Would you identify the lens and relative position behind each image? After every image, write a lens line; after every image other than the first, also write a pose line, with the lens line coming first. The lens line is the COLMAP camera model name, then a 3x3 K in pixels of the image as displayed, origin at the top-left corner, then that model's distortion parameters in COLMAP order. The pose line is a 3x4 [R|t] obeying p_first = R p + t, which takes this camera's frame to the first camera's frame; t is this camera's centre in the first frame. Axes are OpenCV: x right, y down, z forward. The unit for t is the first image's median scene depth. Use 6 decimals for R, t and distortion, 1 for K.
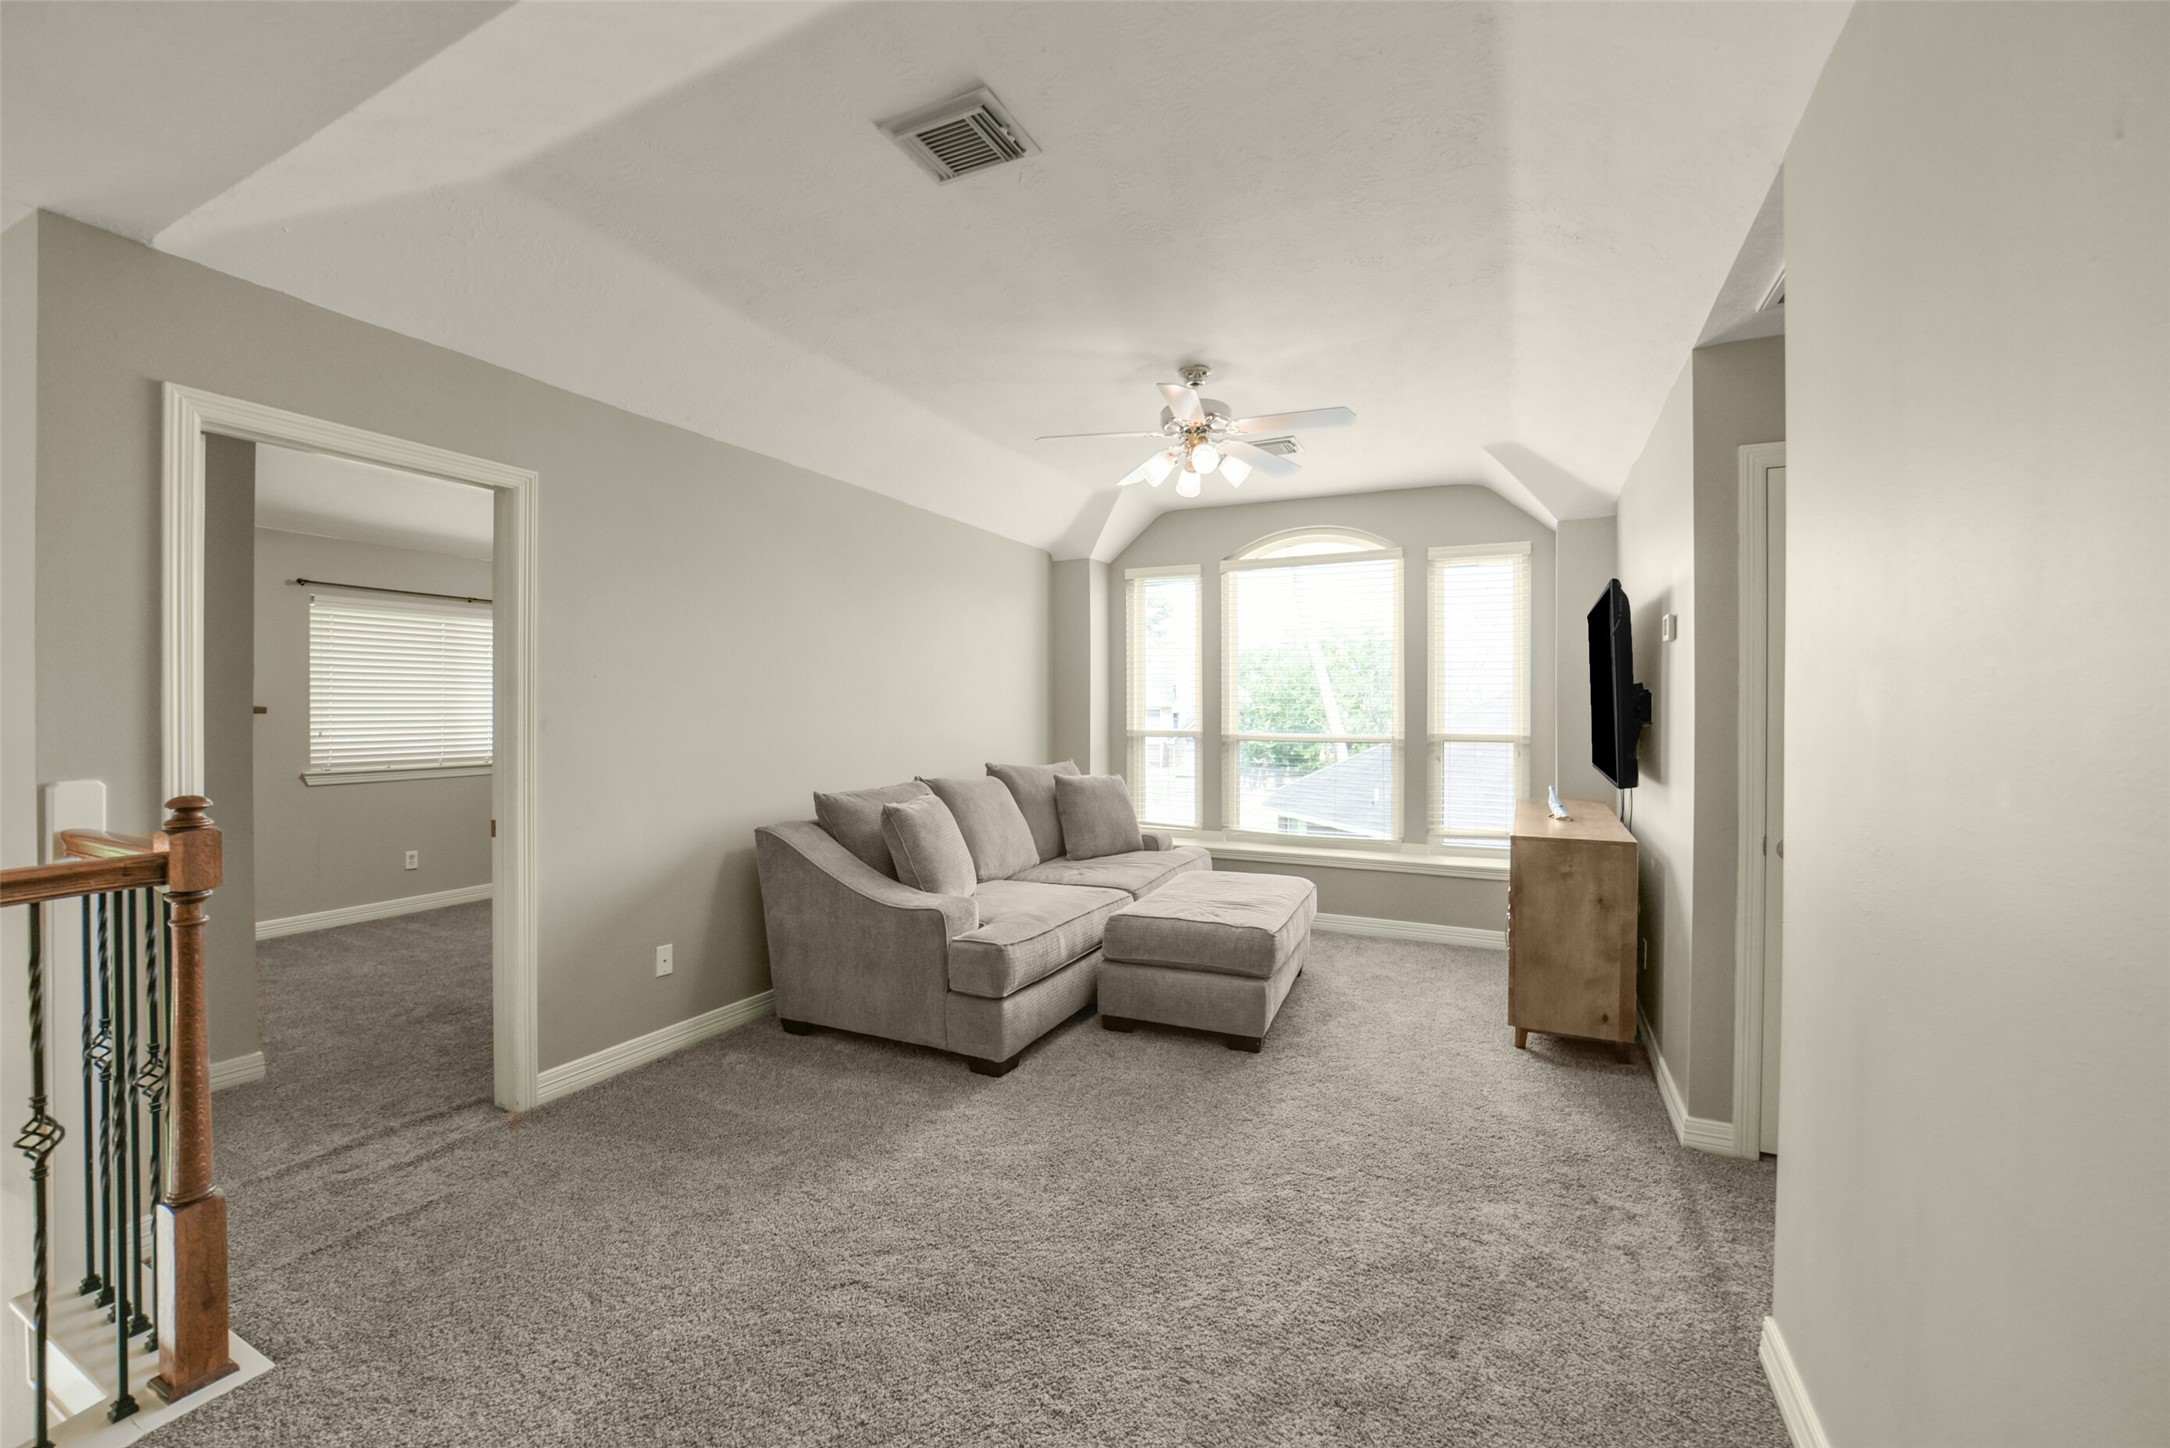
lens RADIAL K [[845.1, 0, 1096.6], [0, 845.1, 707.3], [0, 0, 1]] dist [-0.033301, 0.010655]
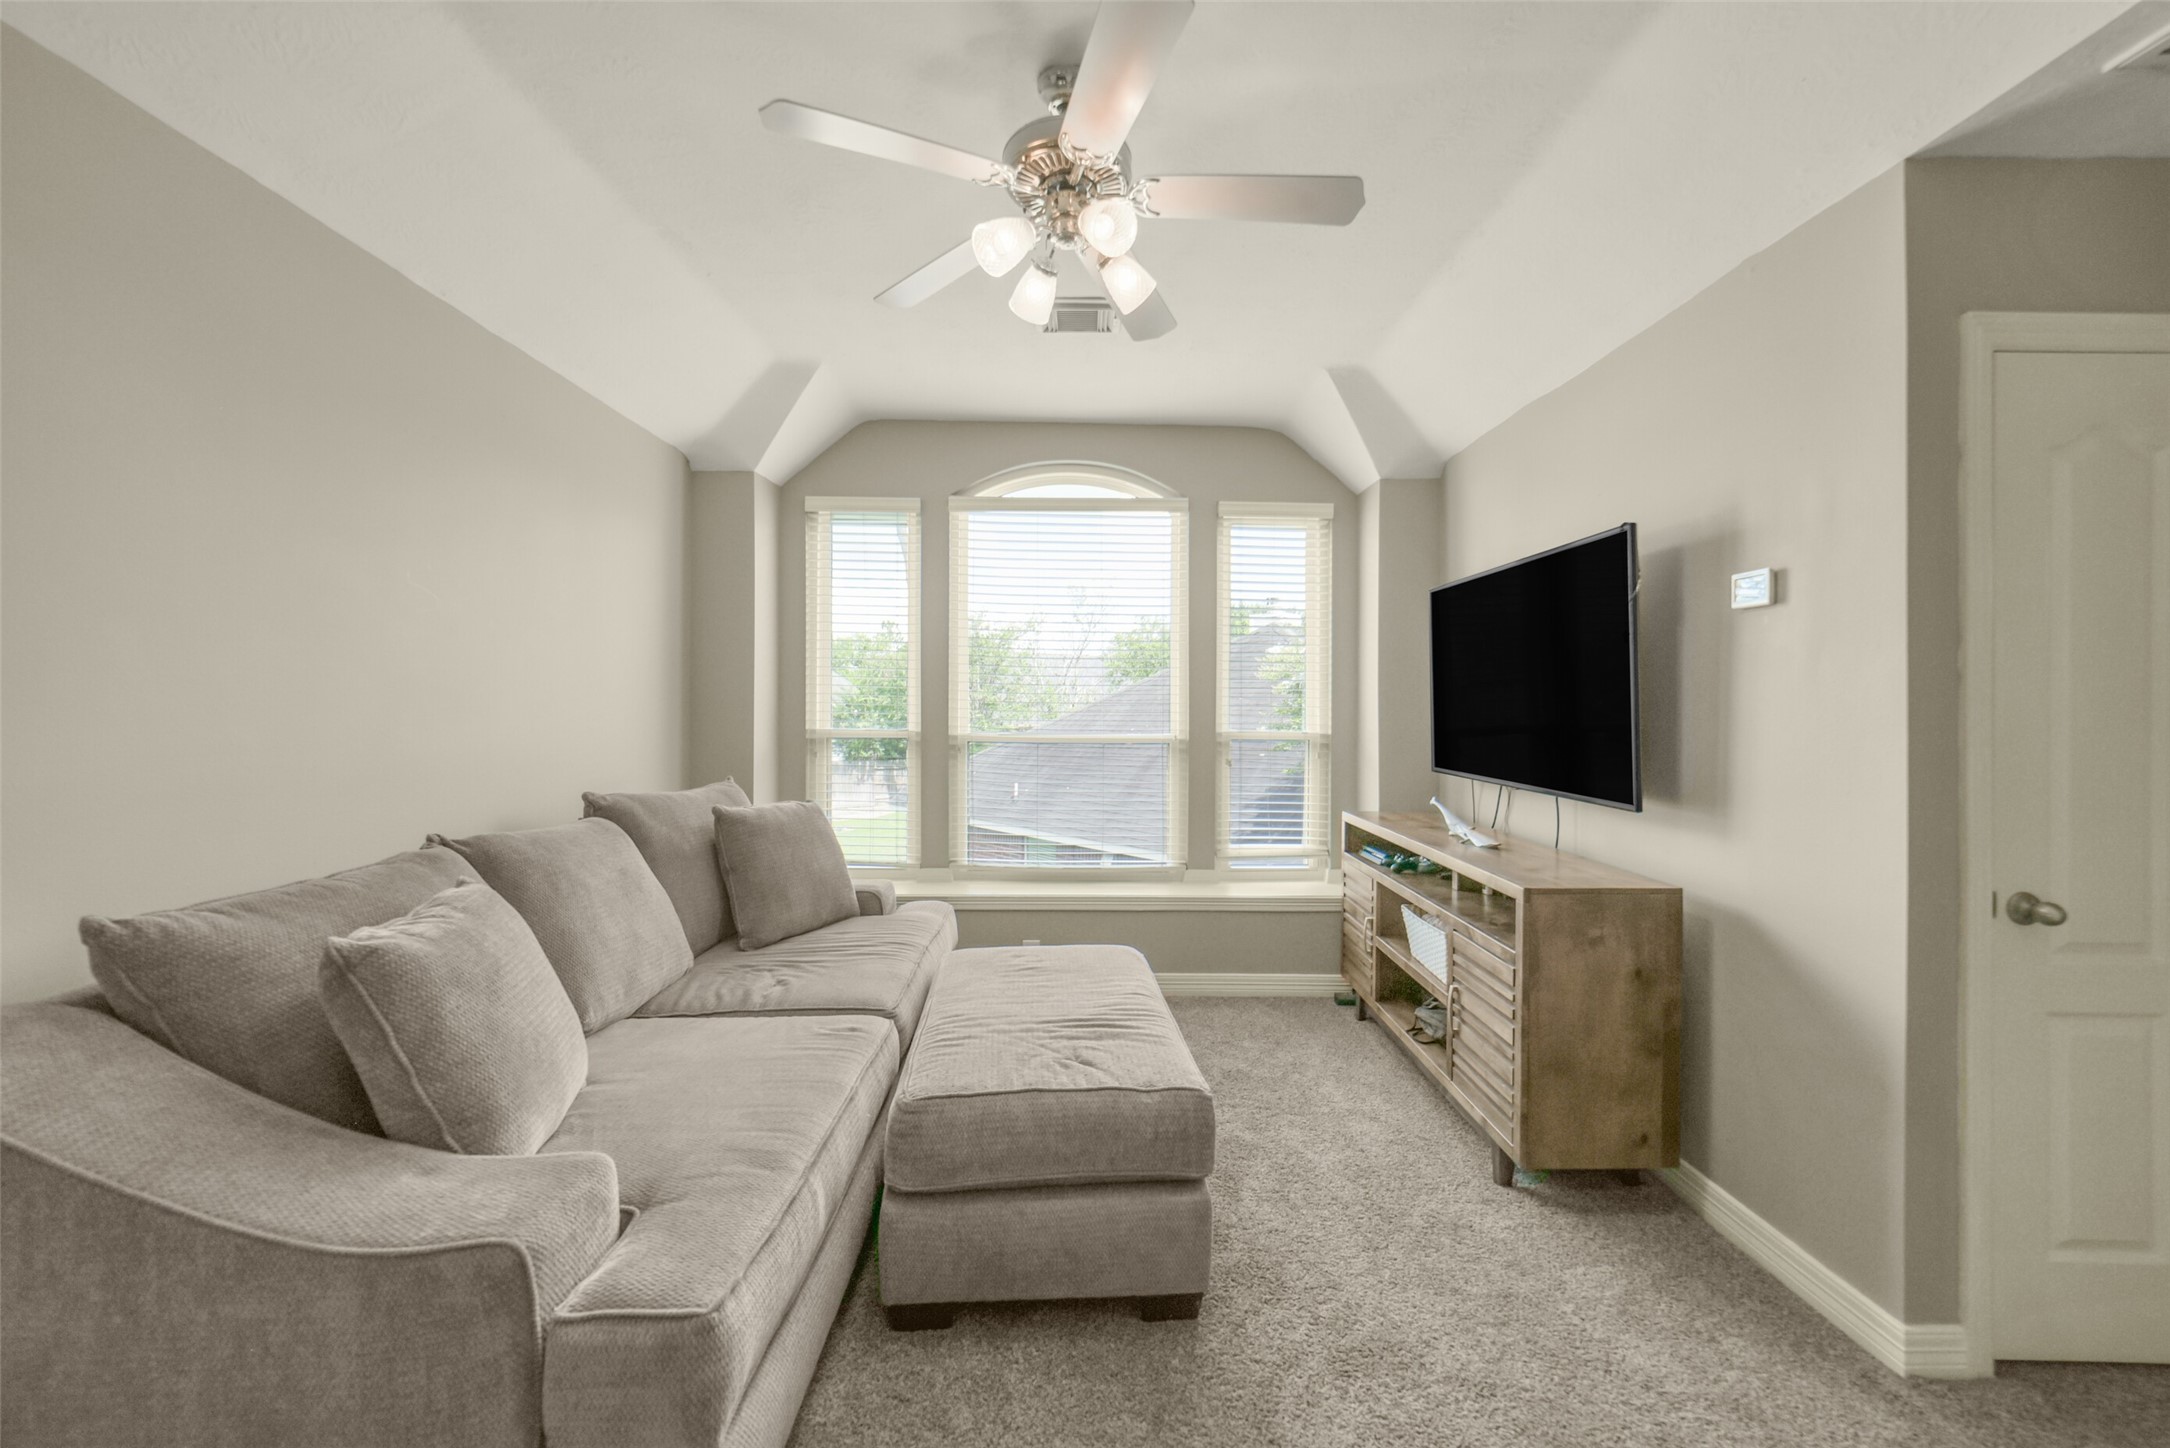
lens RADIAL K [[845.1, 0, 1096.6], [0, 845.1, 707.3], [0, 0, 1]] dist [-0.033301, 0.010655]
pose [[0.895241, 0.002481, 0.445575, -0.086528], [-0.006556, 0.999950, 0.007603, 0.003035], [-0.445533, -0.009728, 0.895212, 0.412739]]
